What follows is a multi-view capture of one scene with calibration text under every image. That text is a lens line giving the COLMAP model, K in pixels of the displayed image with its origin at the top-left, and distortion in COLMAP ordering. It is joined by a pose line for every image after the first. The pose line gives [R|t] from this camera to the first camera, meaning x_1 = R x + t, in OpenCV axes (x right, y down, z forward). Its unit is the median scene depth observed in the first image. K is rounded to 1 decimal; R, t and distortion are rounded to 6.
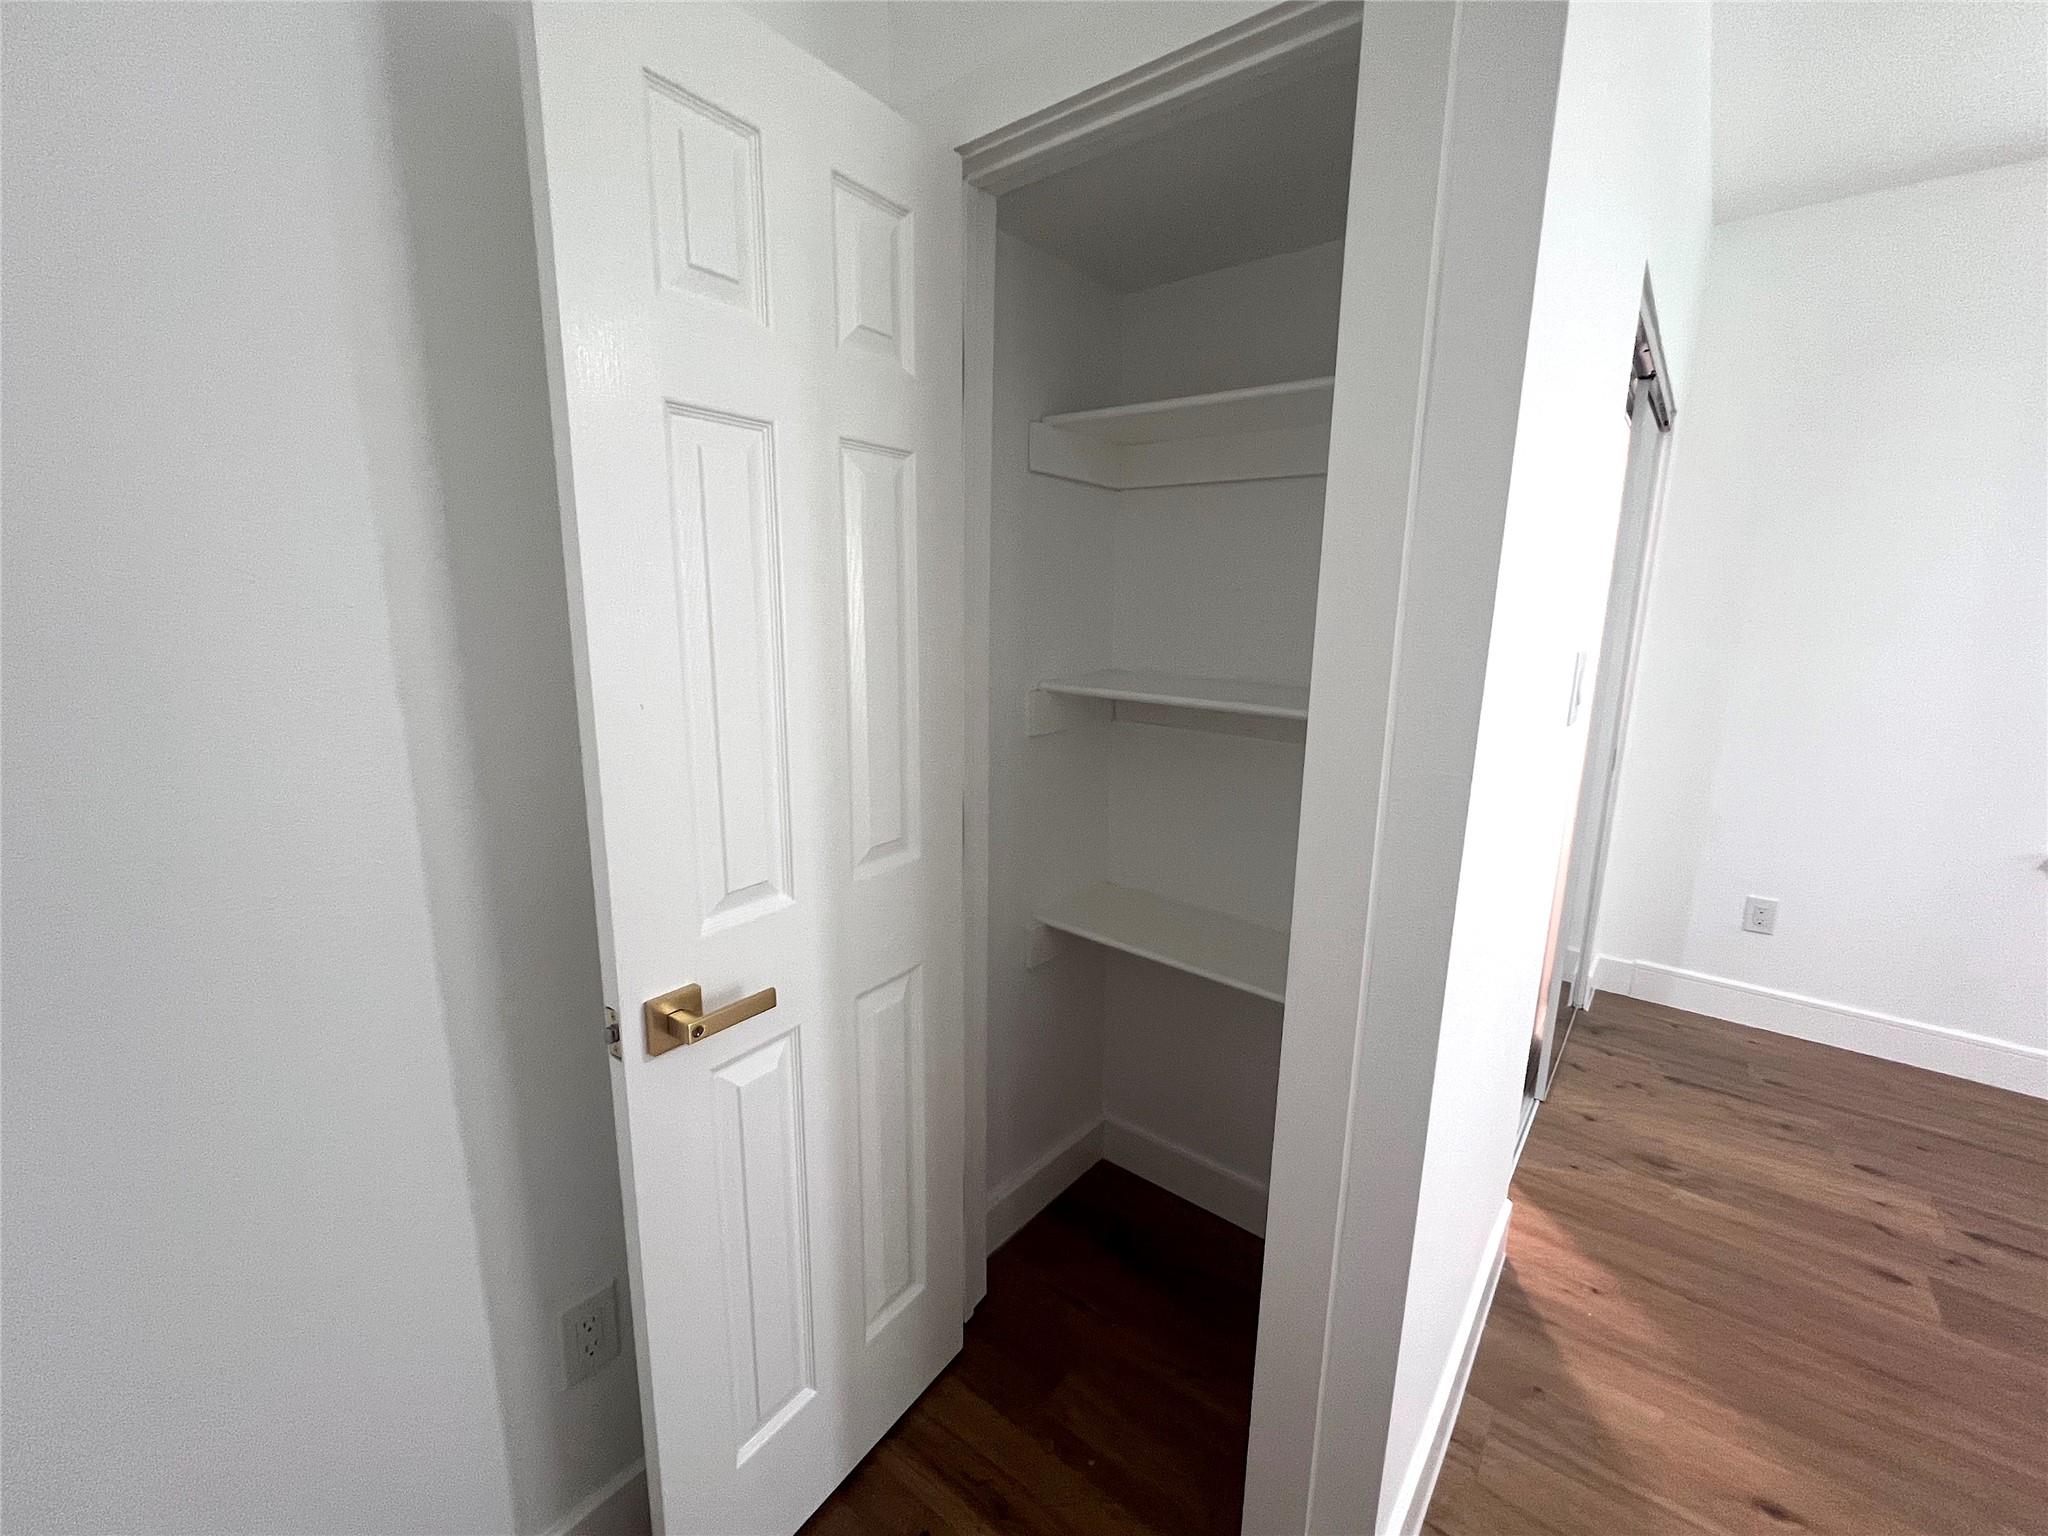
lens RADIAL K [[846.7, 0, 1021.9], [0, 846.7, 775.0], [0, 0, 1]] dist [0.003985, 0.000402]
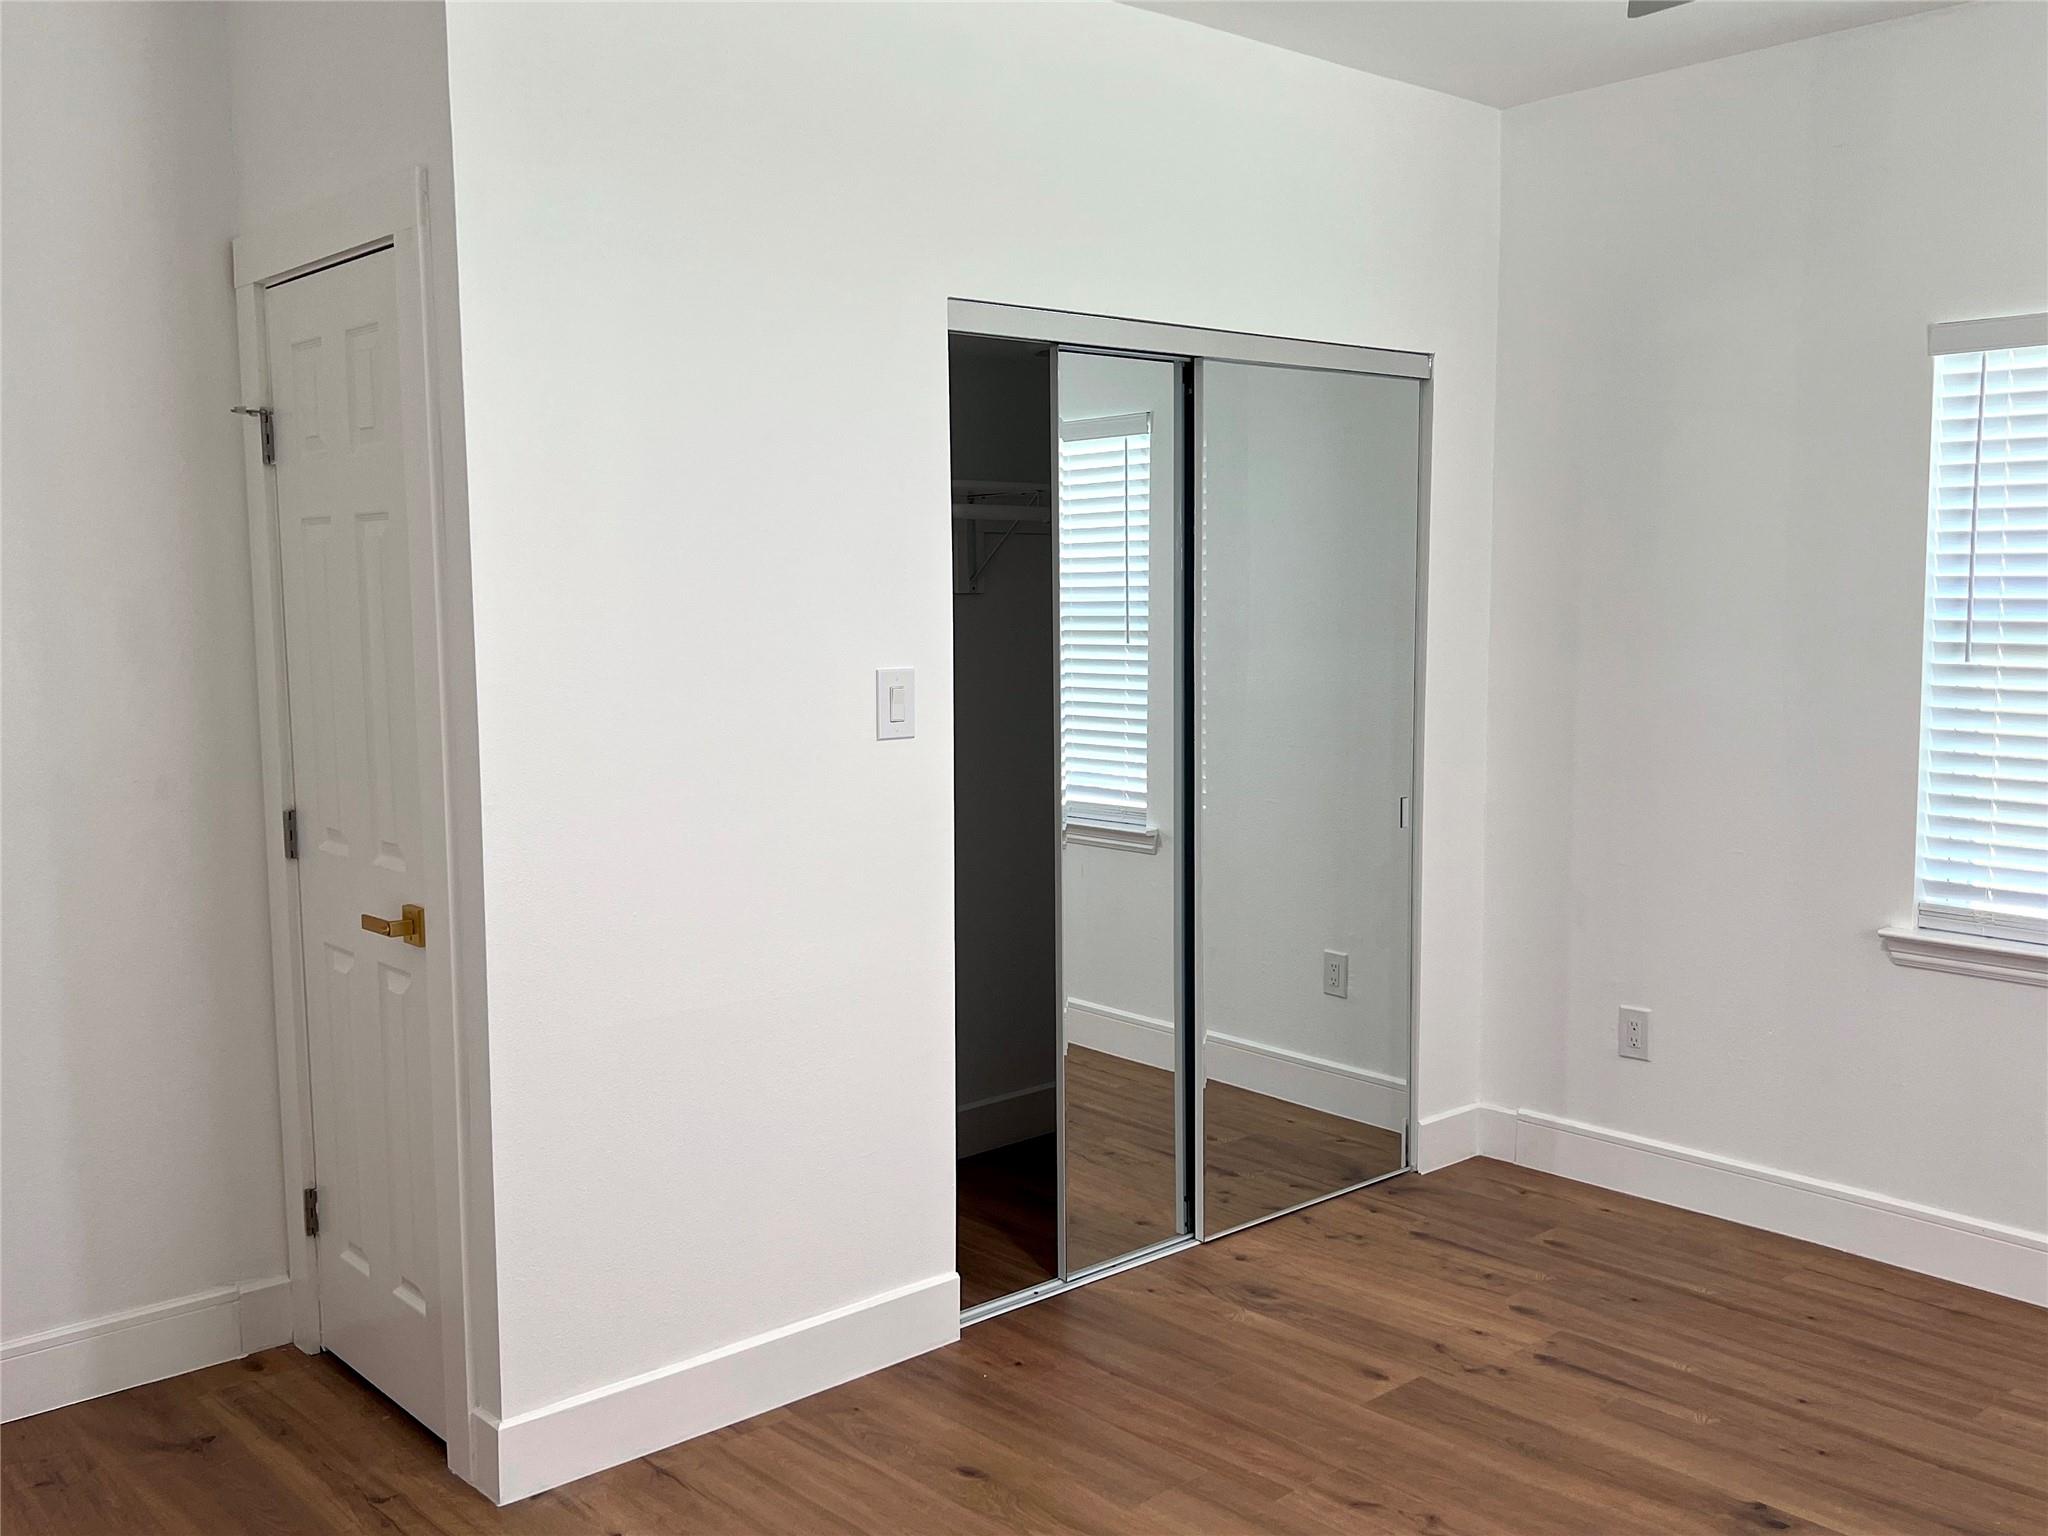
lens RADIAL K [[1849.9, 0, 1025.7], [0, 1849.9, 771.0], [0, 0, 1]] dist [0.055894, -0.001837]
pose [[0.987040, -0.007978, -0.160277, 0.768173], [-0.007707, 0.995254, -0.097003, 0.126622], [0.160291, 0.096981, 0.982294, -0.782492]]
